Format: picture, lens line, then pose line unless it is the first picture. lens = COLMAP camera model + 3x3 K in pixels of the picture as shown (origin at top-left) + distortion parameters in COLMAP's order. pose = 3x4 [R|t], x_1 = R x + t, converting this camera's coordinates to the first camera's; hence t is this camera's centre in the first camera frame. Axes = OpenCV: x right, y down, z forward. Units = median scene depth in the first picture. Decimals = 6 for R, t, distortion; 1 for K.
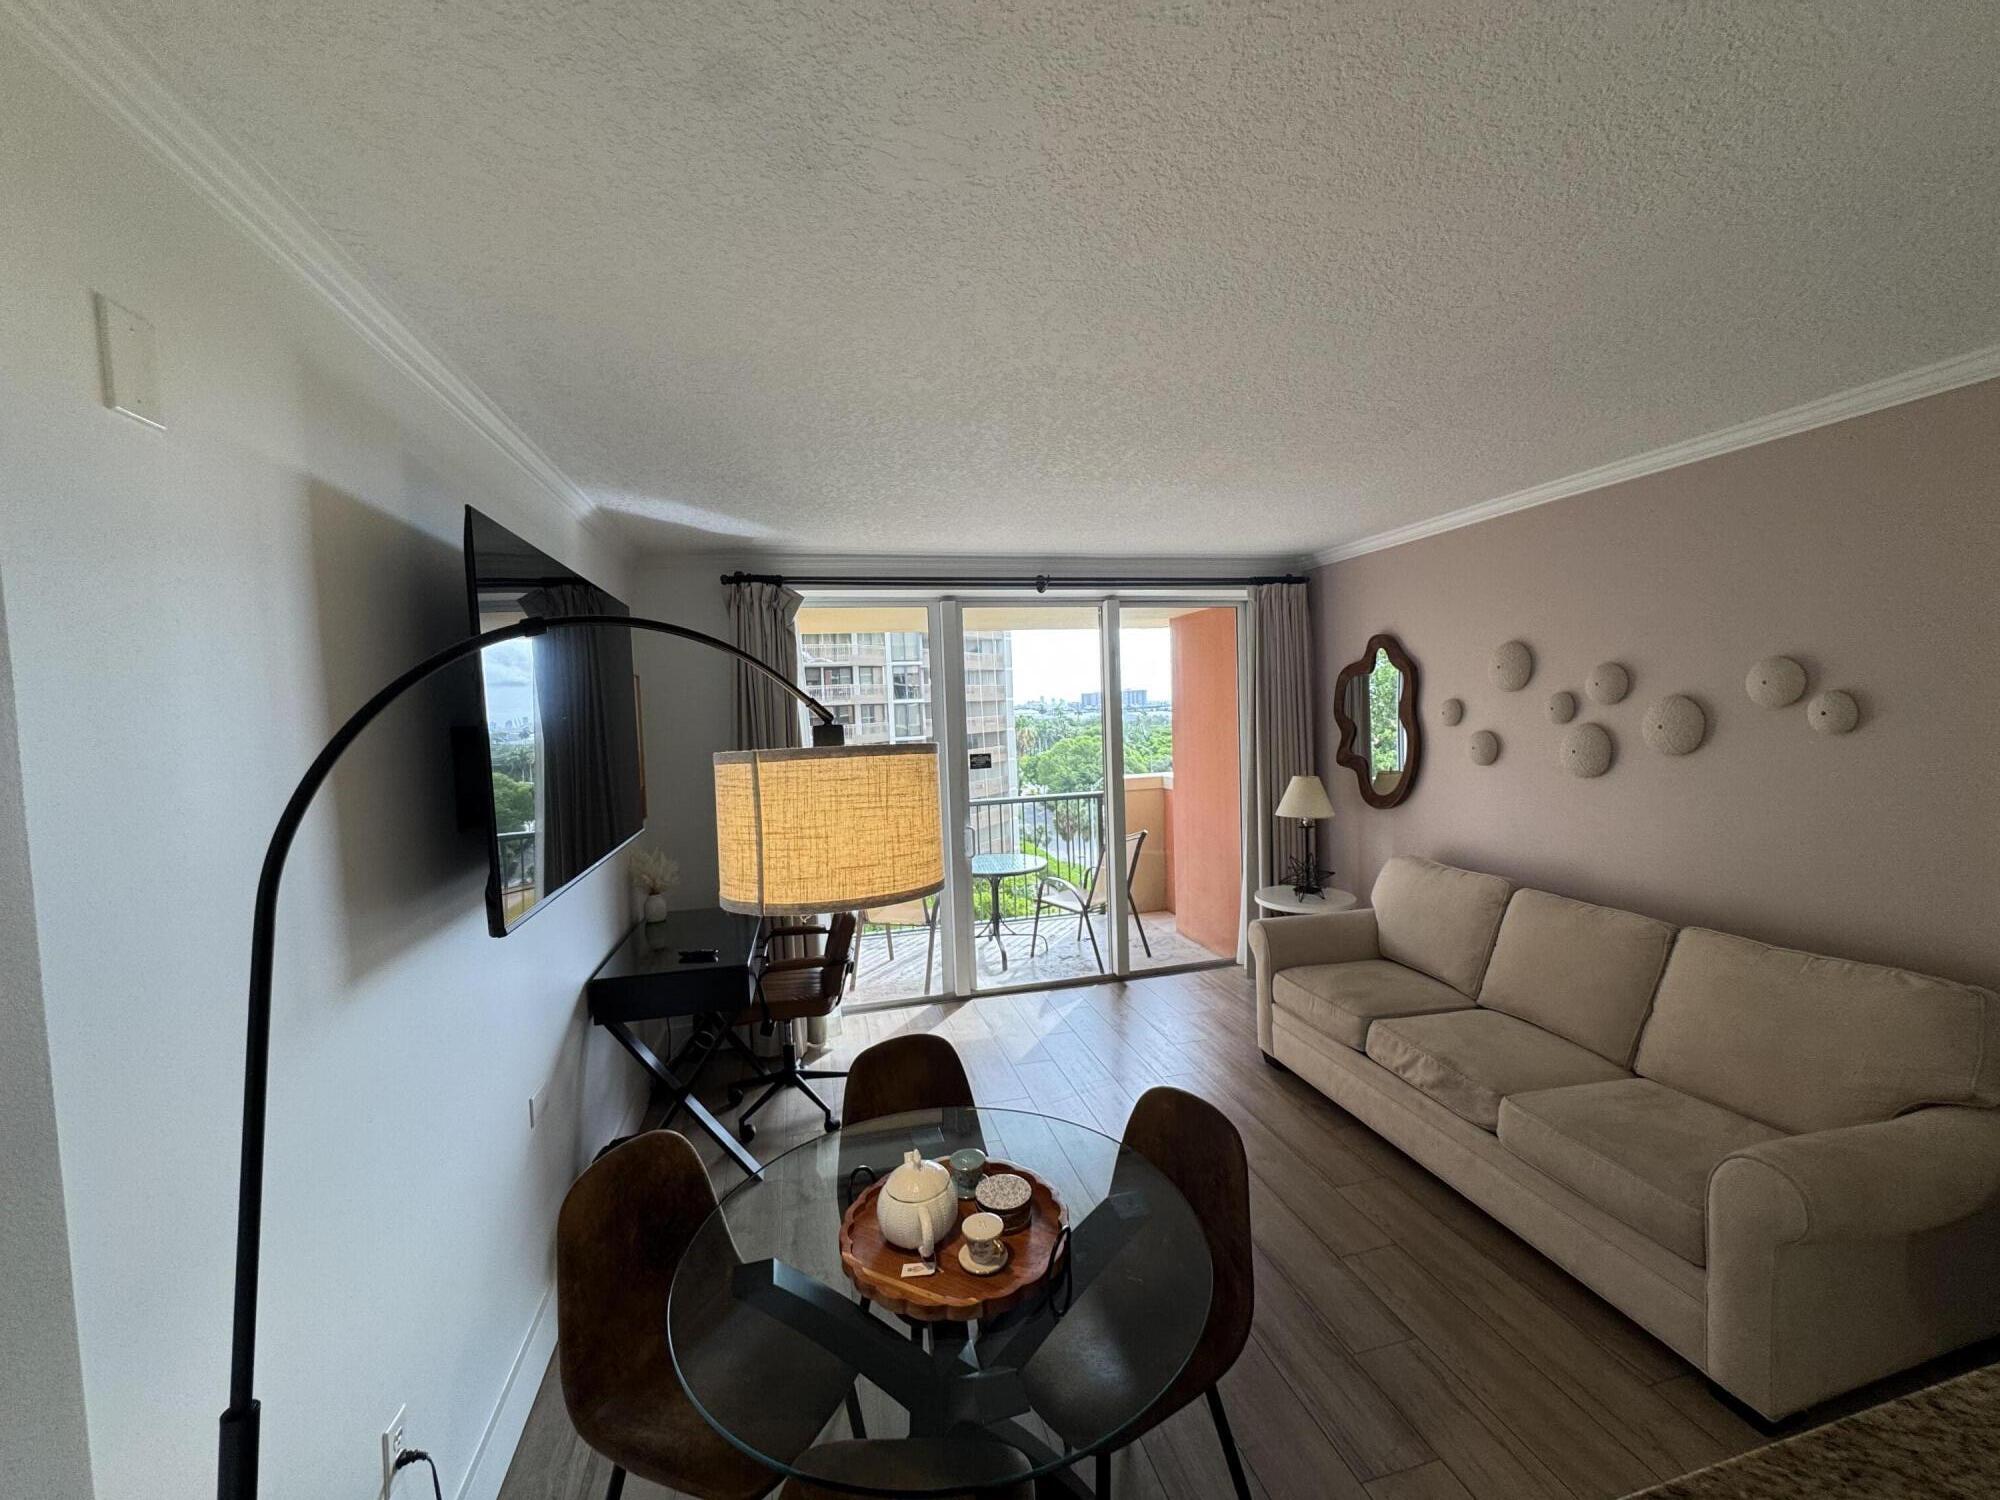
lens RADIAL K [[794.2, 0, 999.4], [0, 794.2, 746.0], [0, 0, 1]] dist [-0.002018, 0.000300]
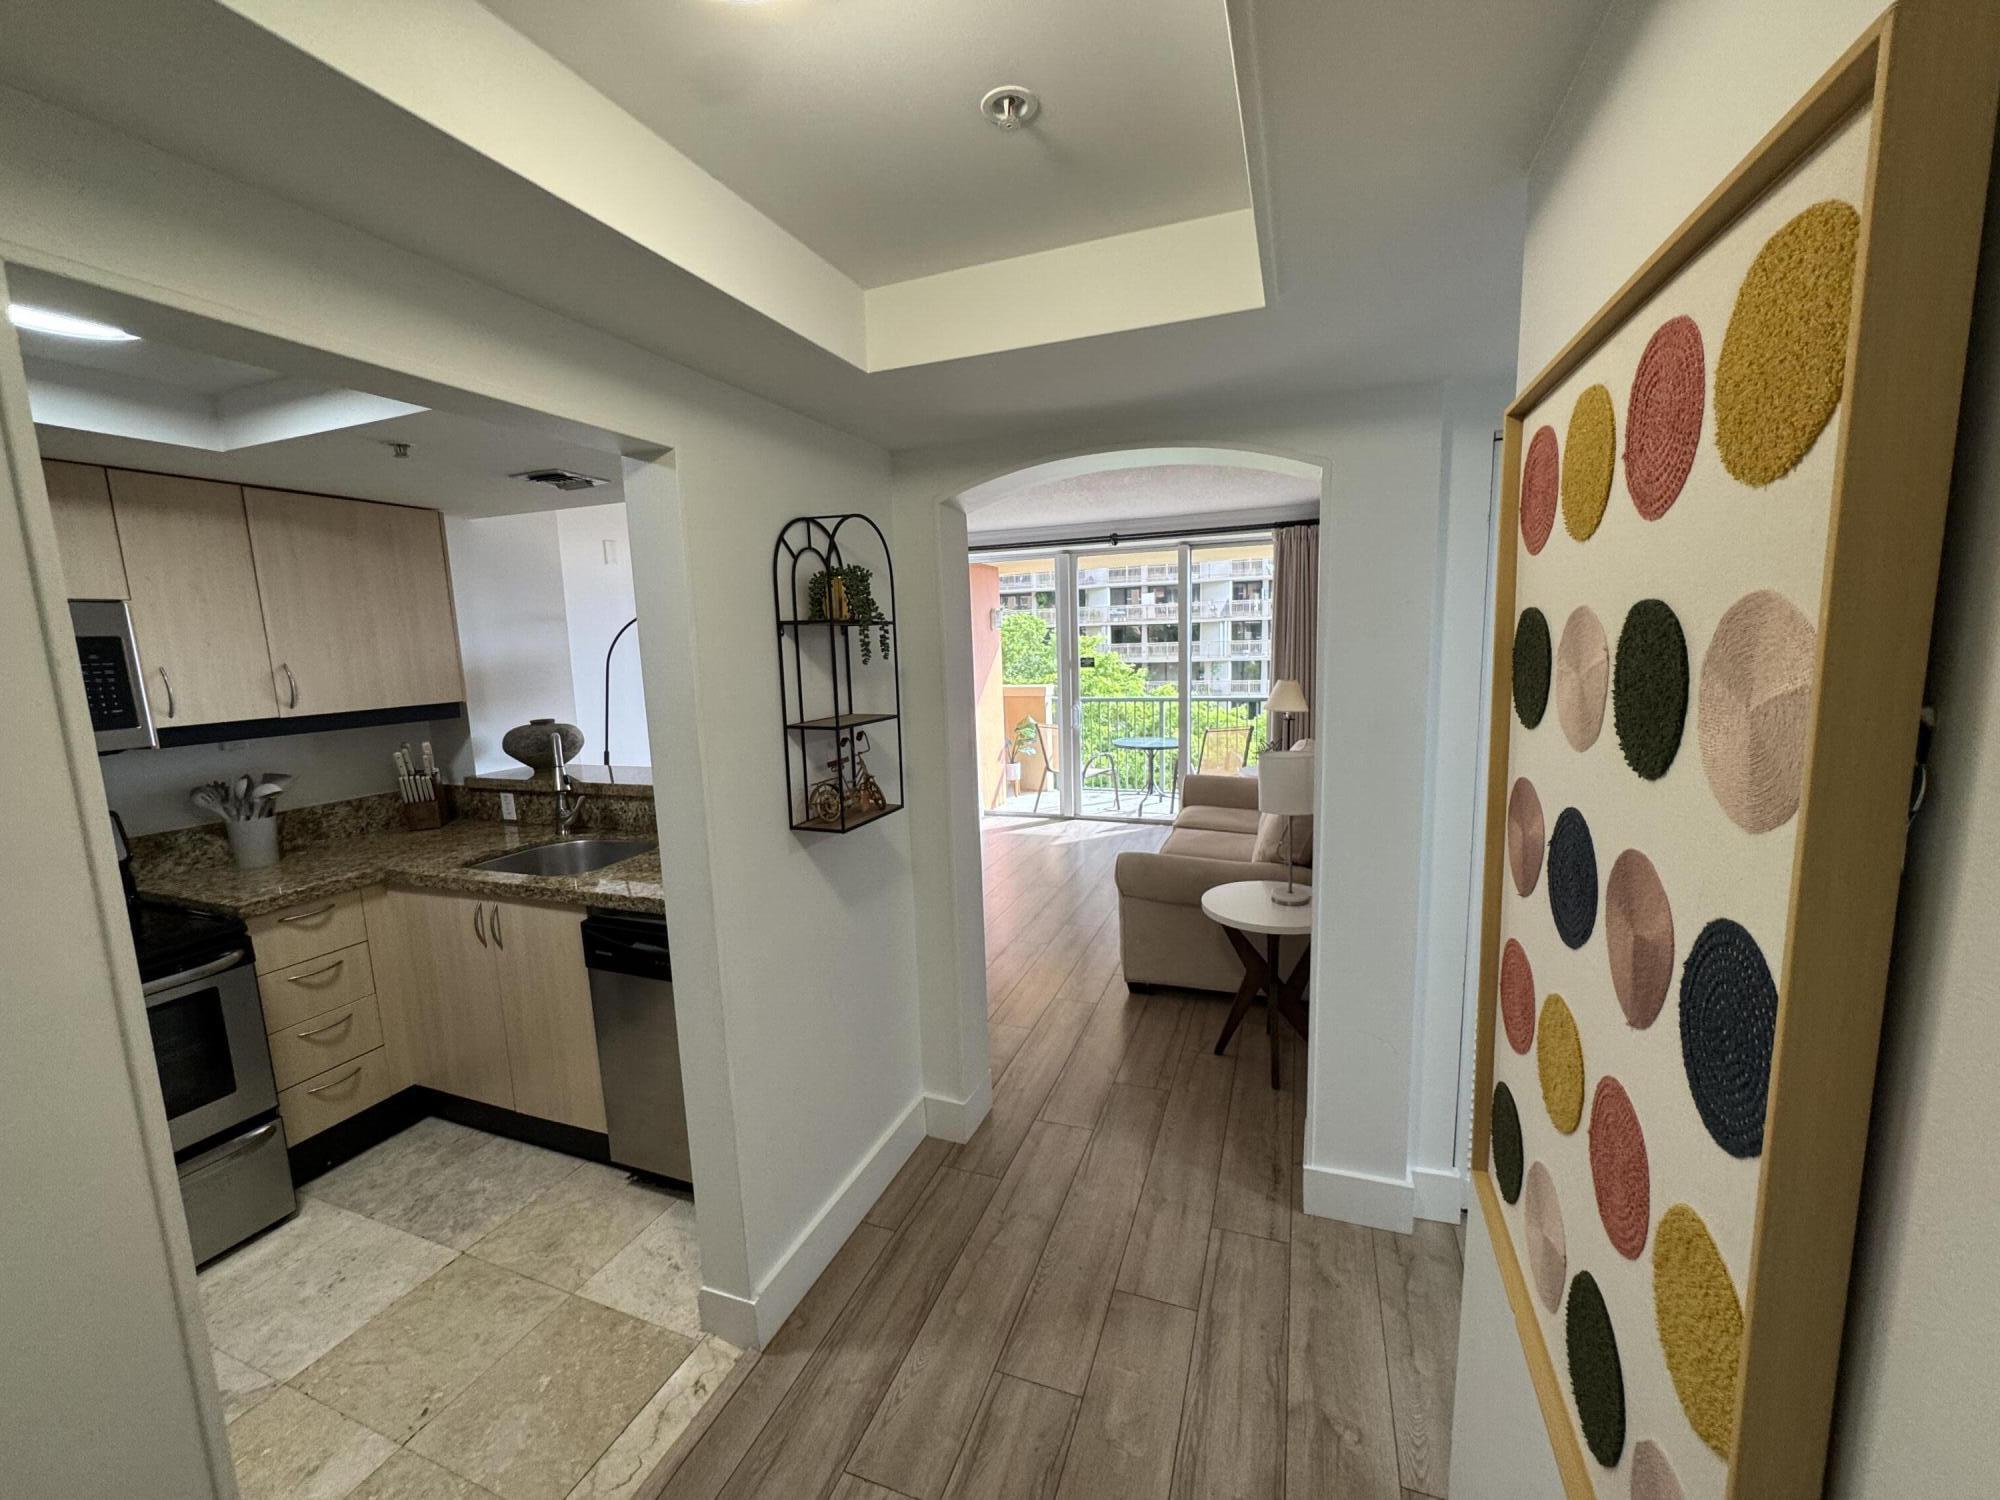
lens RADIAL K [[794.2, 0, 999.4], [0, 794.2, 746.0], [0, 0, 1]] dist [-0.002018, 0.000300]
pose [[0.819985, 0.086386, -0.565828, 0.699405], [-0.024160, 0.992888, 0.116575, 0.005353], [0.571875, -0.081920, 0.816241, -0.316987]]
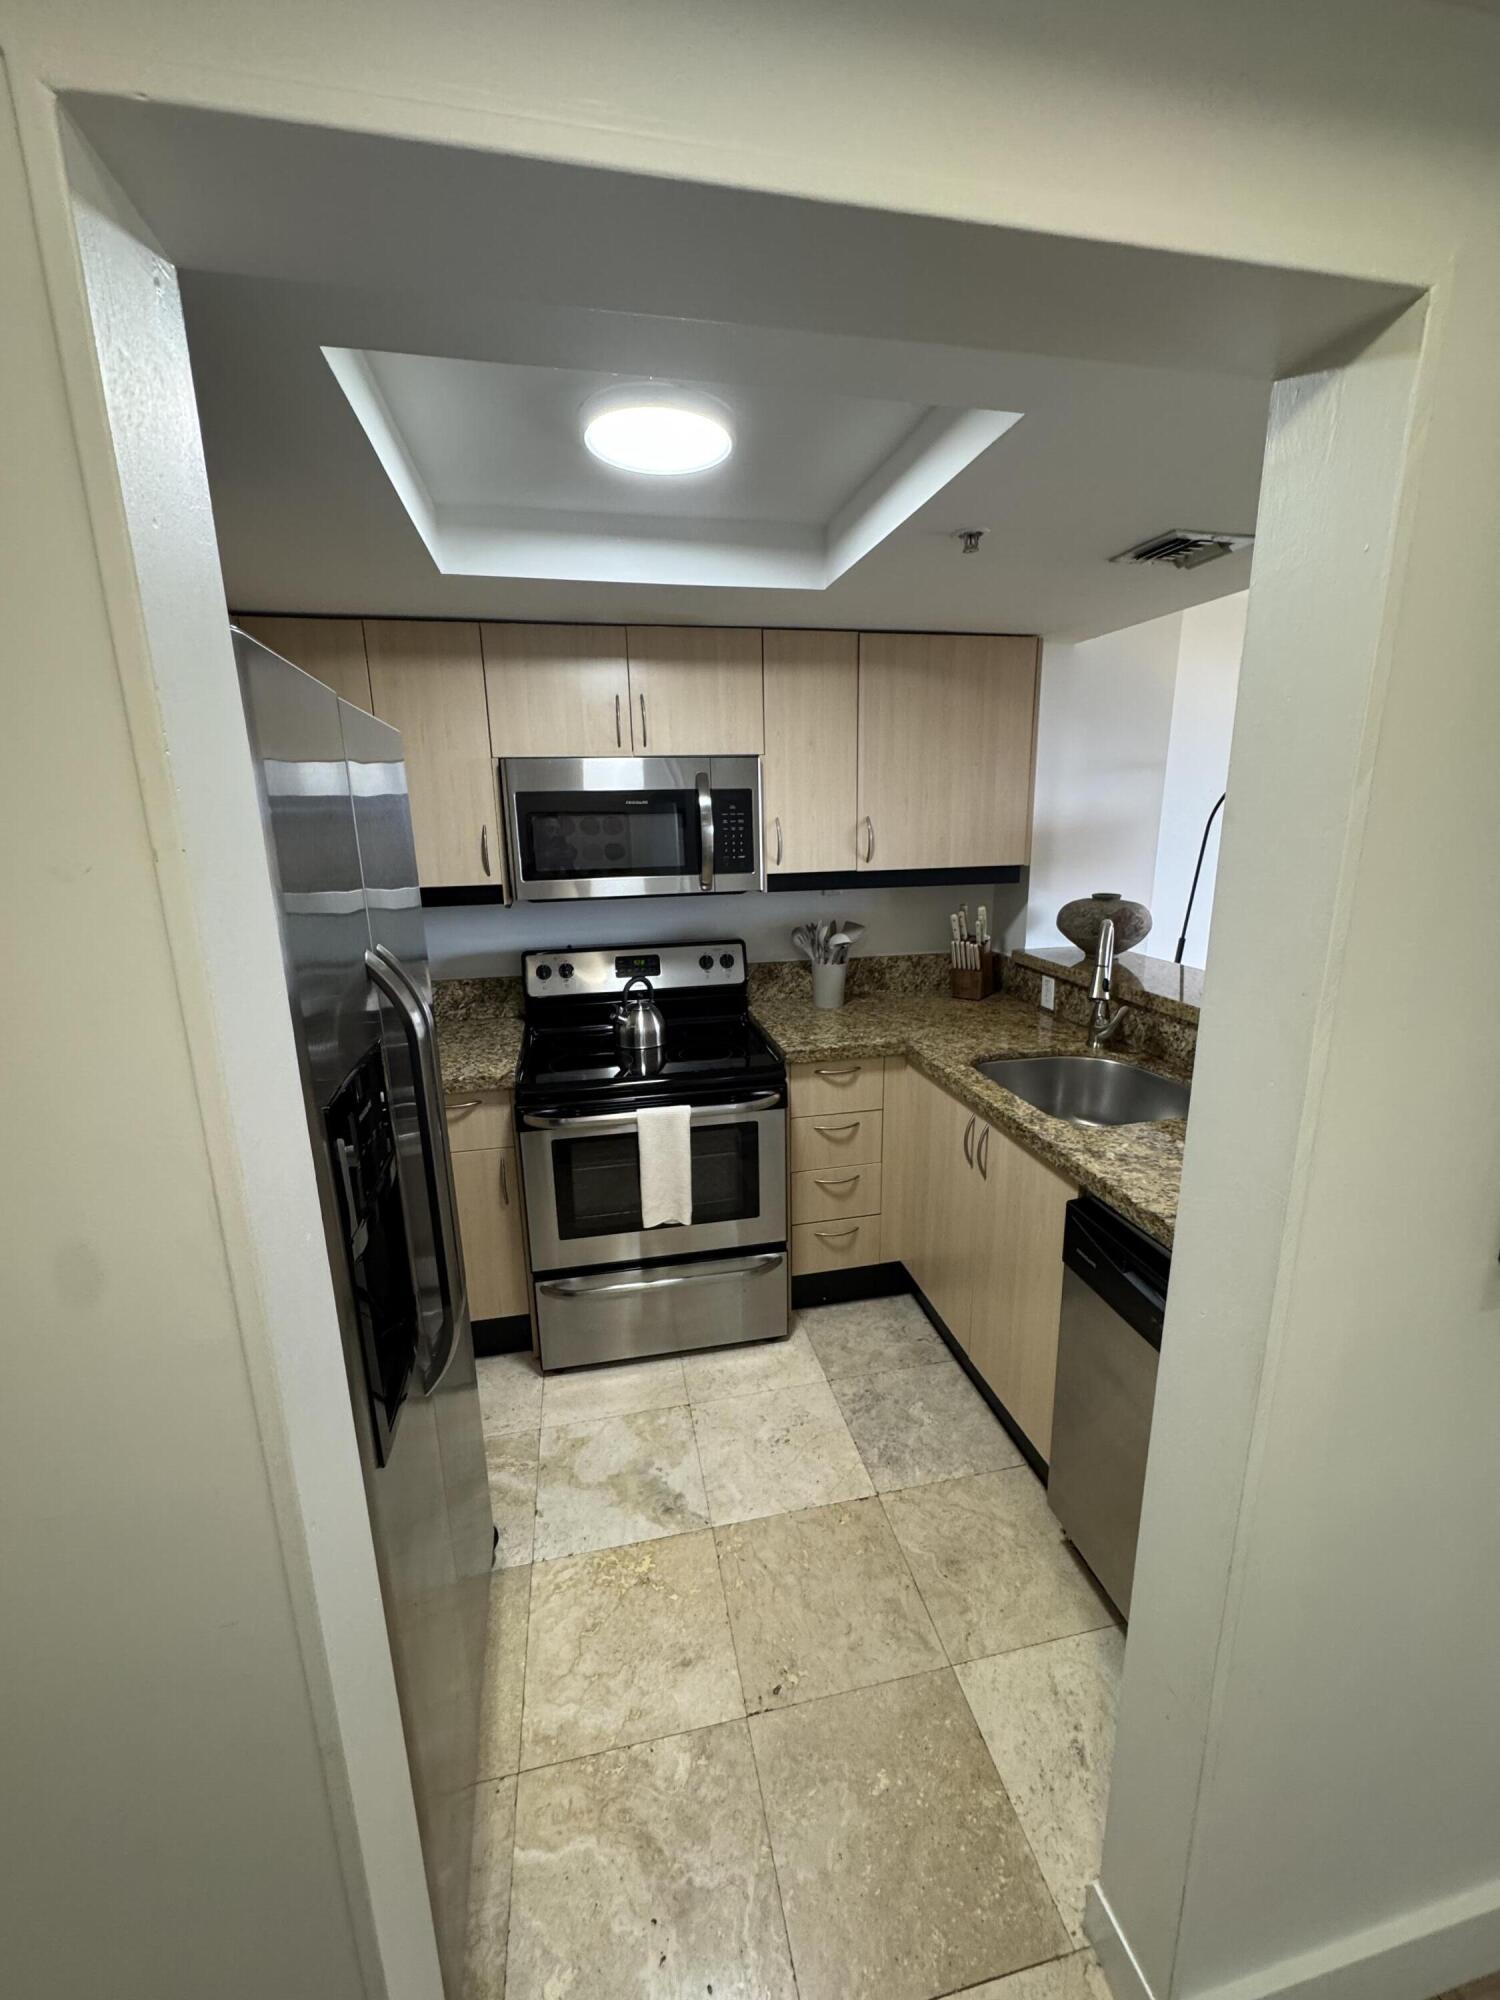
lens RADIAL K [[794.2, 0, 750.0], [0, 794.2, 1000.0], [0, 0, 1]] dist [-0.002018, 0.000300]
pose [[-0.029521, 0.270823, -0.962176, 0.499637], [-0.031039, 0.961883, 0.271693, -0.001304], [0.999082, 0.037886, -0.019990, -0.185384]]
